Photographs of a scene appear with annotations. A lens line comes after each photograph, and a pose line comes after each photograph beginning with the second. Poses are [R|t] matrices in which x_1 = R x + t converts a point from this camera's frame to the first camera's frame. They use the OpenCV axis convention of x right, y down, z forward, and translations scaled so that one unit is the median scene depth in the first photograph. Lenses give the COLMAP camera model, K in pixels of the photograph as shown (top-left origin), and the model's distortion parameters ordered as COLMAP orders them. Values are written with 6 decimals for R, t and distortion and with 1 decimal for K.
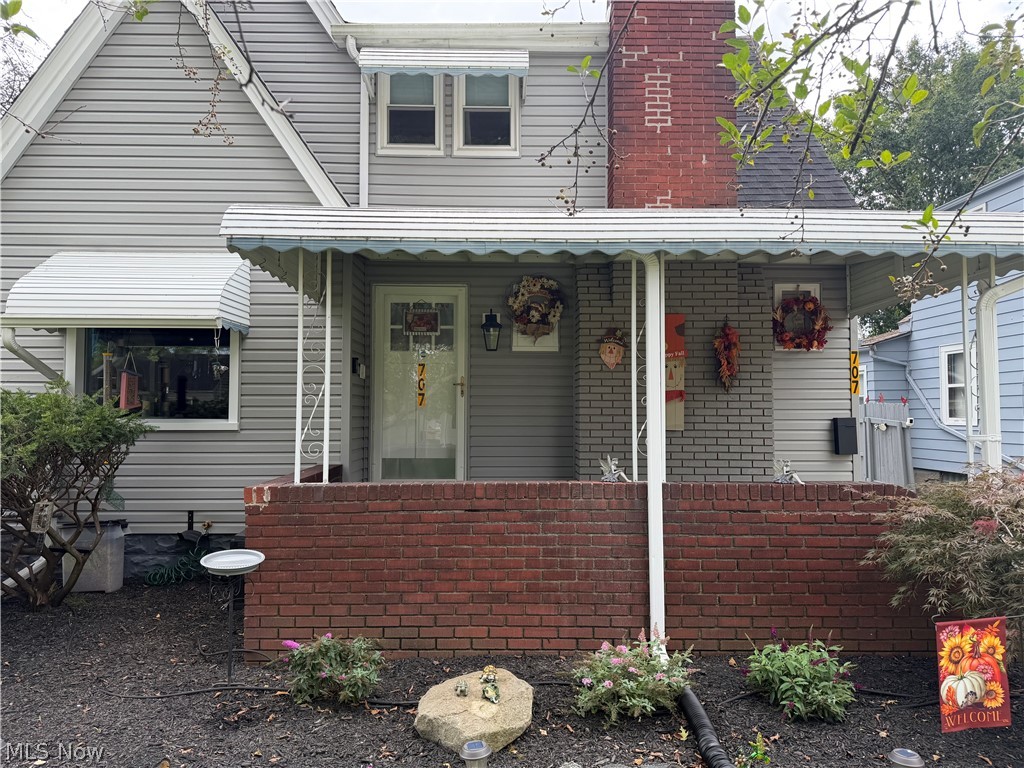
lens RADIAL K [[730.8, 0, 511.5], [0, 730.8, 404.1], [0, 0, 1]] dist [0.042808, -0.184356]
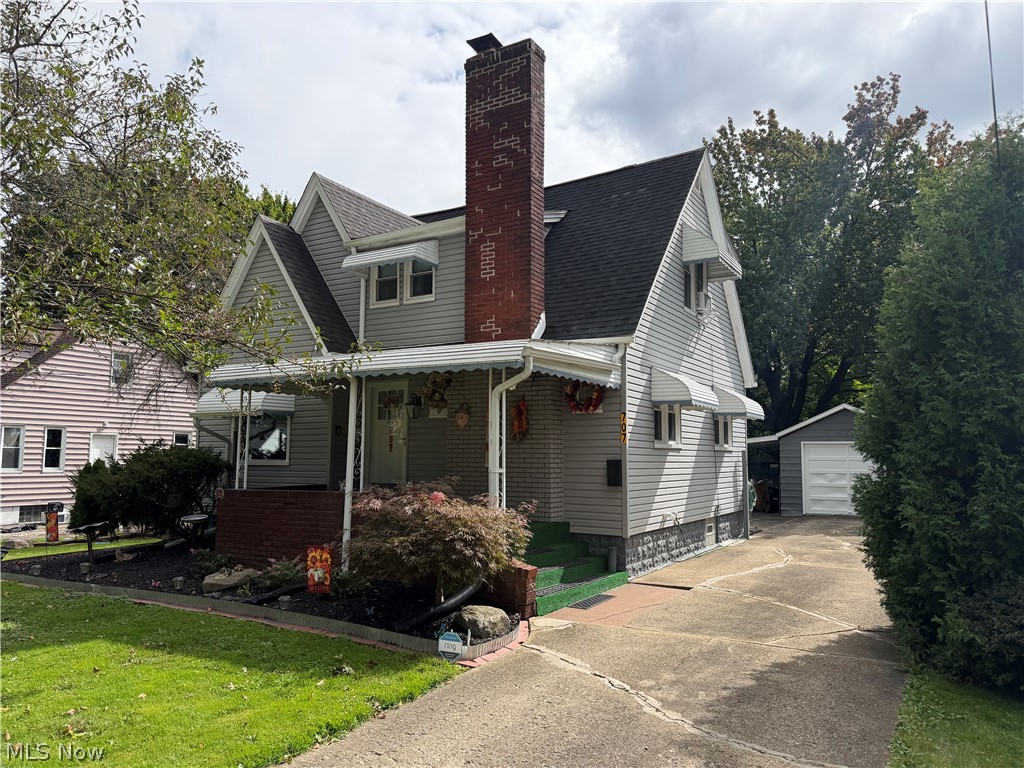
lens RADIAL K [[727.2, 0, 518.6], [0, 727.2, 384.2], [0, 0, 1]] dist [-0.004249, -0.005713]
pose [[0.852379, -0.051098, -0.520422, 1.073538], [0.009500, 0.996563, -0.082289, -0.012945], [0.522839, 0.065198, 0.849935, -0.302371]]
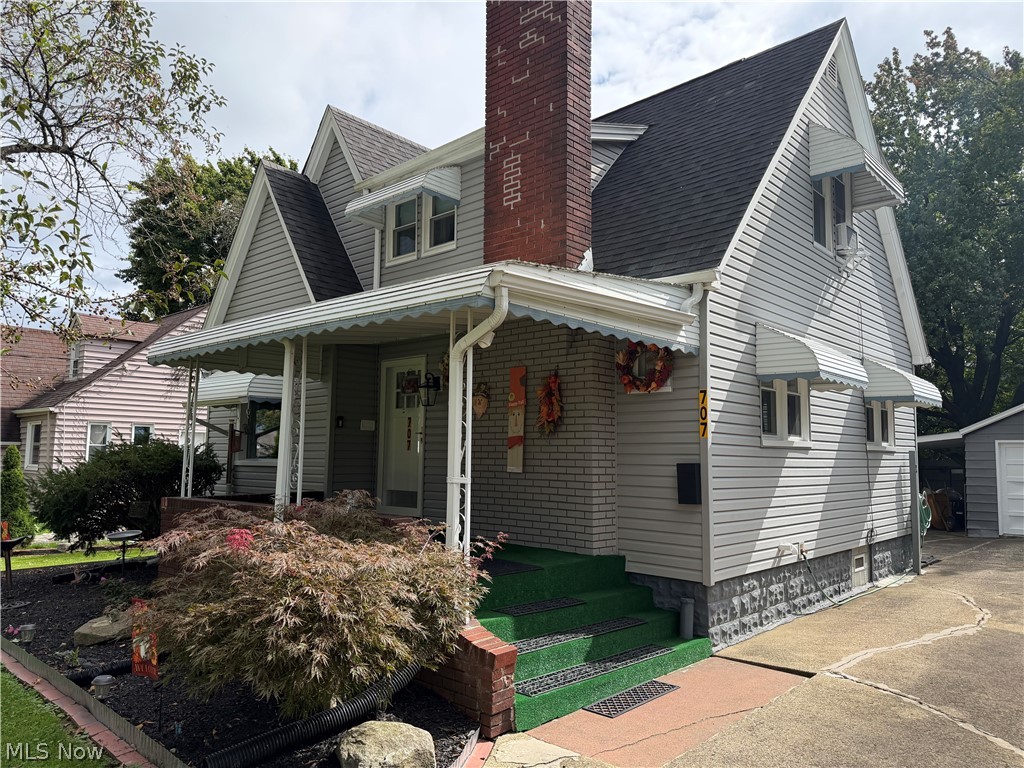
lens RADIAL K [[724.8, 0, 512.6], [0, 724.8, 392.4], [0, 0, 1]] dist [-0.000446, -0.024696]
pose [[0.723440, -0.055098, -0.688186, 0.957788], [0.006151, 0.997285, -0.073379, -0.004648], [0.690360, 0.048852, 0.721815, 0.203201]]
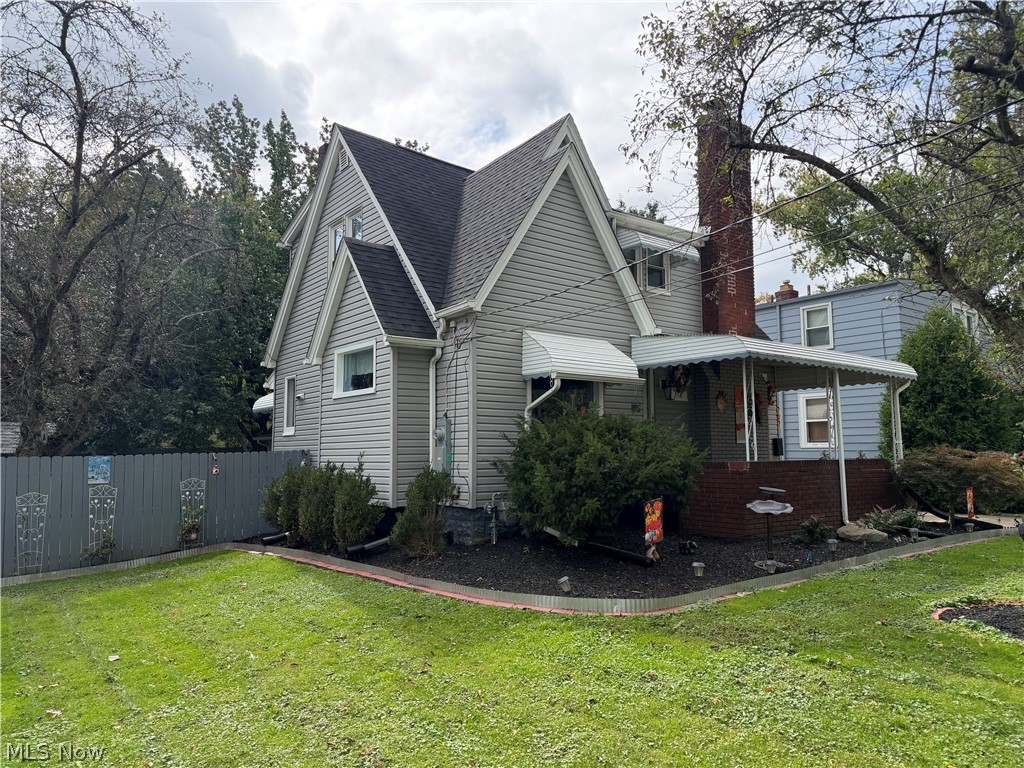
lens RADIAL K [[727.2, 0, 518.6], [0, 727.2, 384.2], [0, 0, 1]] dist [-0.004249, -0.005713]
pose [[0.797901, 0.053743, 0.600388, -1.460458], [-0.005691, 0.996645, -0.081650, 0.039929], [-0.602762, 0.061732, 0.795529, -0.228901]]
